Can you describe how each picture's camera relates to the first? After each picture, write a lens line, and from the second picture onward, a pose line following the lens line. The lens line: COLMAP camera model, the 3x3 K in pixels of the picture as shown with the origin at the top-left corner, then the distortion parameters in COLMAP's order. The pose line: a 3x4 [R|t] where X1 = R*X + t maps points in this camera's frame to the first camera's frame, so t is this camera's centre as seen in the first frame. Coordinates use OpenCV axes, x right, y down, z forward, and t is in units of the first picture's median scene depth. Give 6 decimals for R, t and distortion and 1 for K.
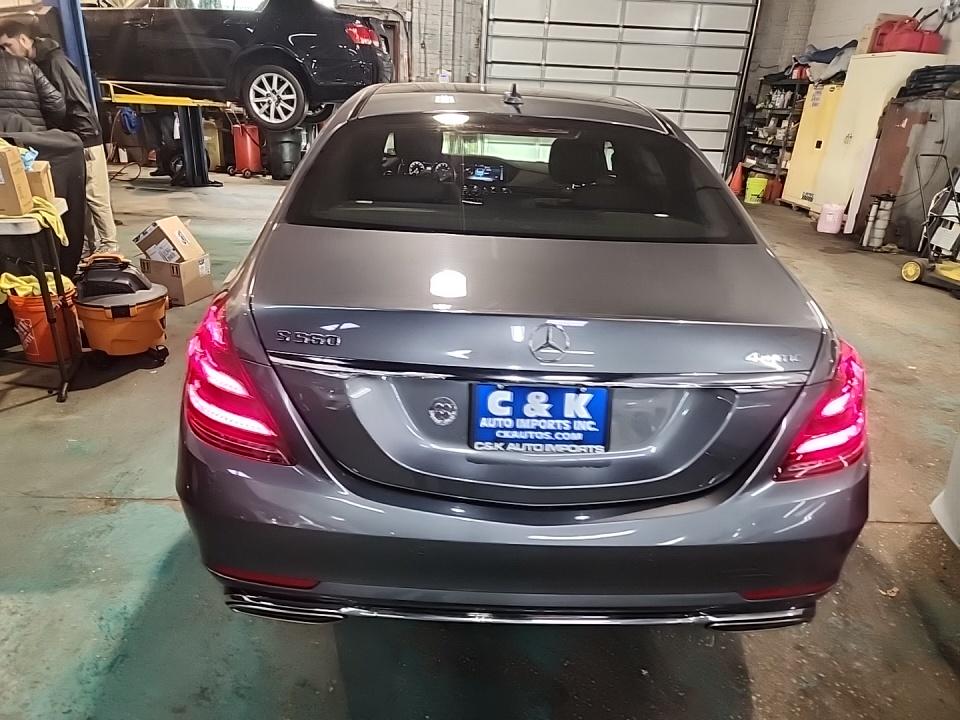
lens RADIAL K [[632.0, 0, 480.0], [0, 632.0, 360.0], [0, 0, 1]] dist [0.061339, -0.034013]
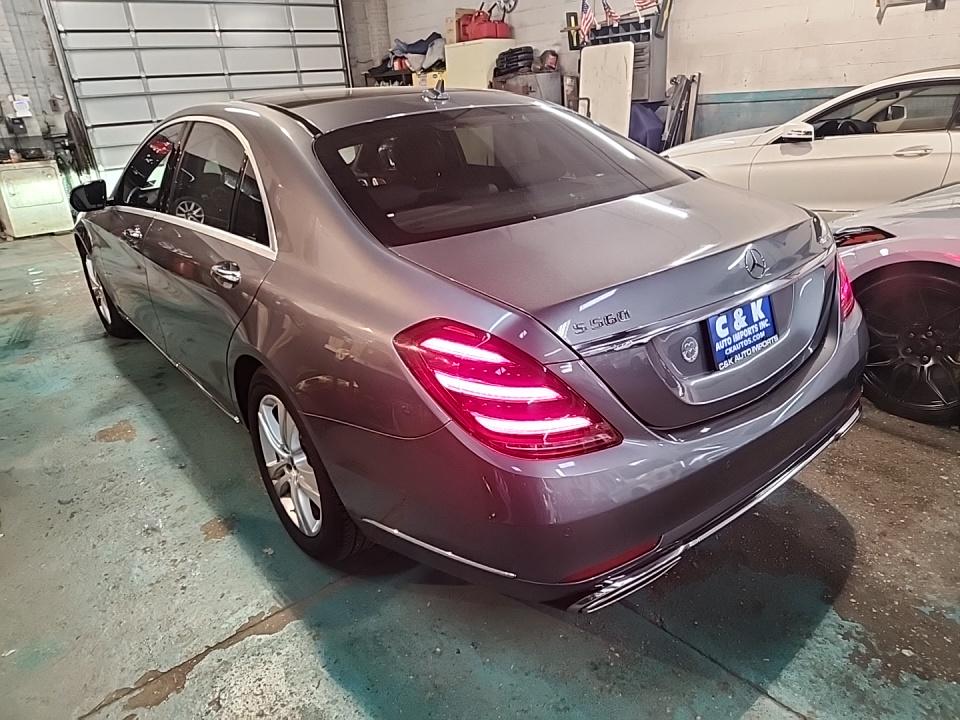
lens RADIAL K [[632.0, 0, 480.0], [0, 632.0, 360.0], [0, 0, 1]] dist [0.061339, -0.034013]
pose [[0.792473, -0.331211, 0.512139, -0.182303], [0.332712, 0.938518, 0.092127, -0.025707], [-0.511165, 0.097386, 0.853947, 0.039018]]
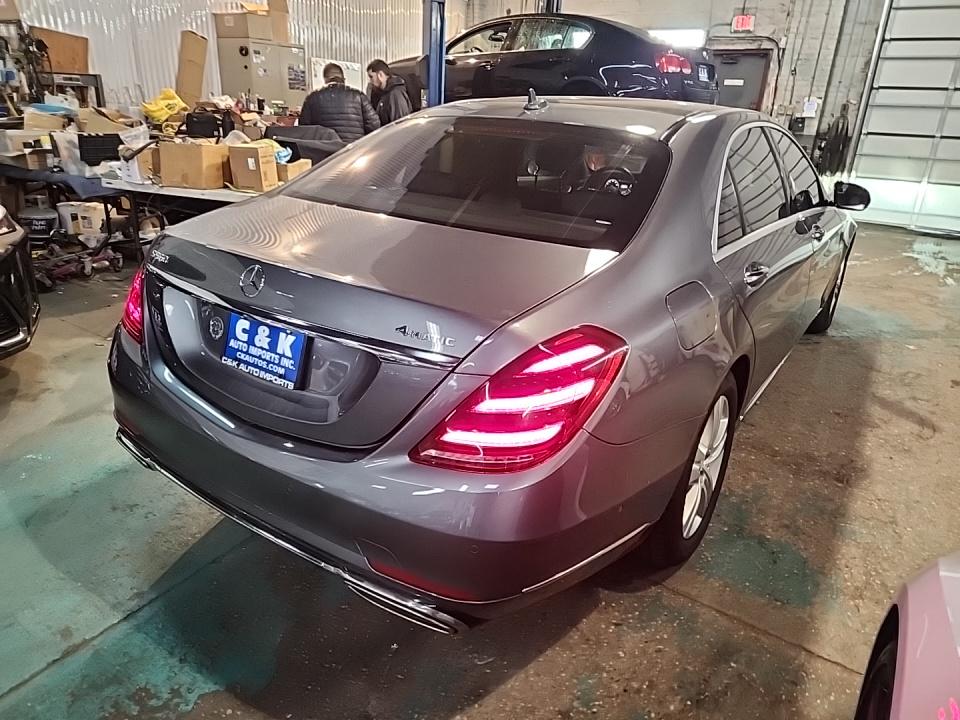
lens RADIAL K [[651.6, 0, 480.8], [0, 651.6, 349.5], [0, 0, 1]] dist [0.050792, -0.036117]
pose [[0.812008, 0.198228, -0.548952, 0.209165], [-0.237054, 0.971496, 0.000160, -0.000847], [0.533336, 0.130001, 0.835854, 0.034869]]
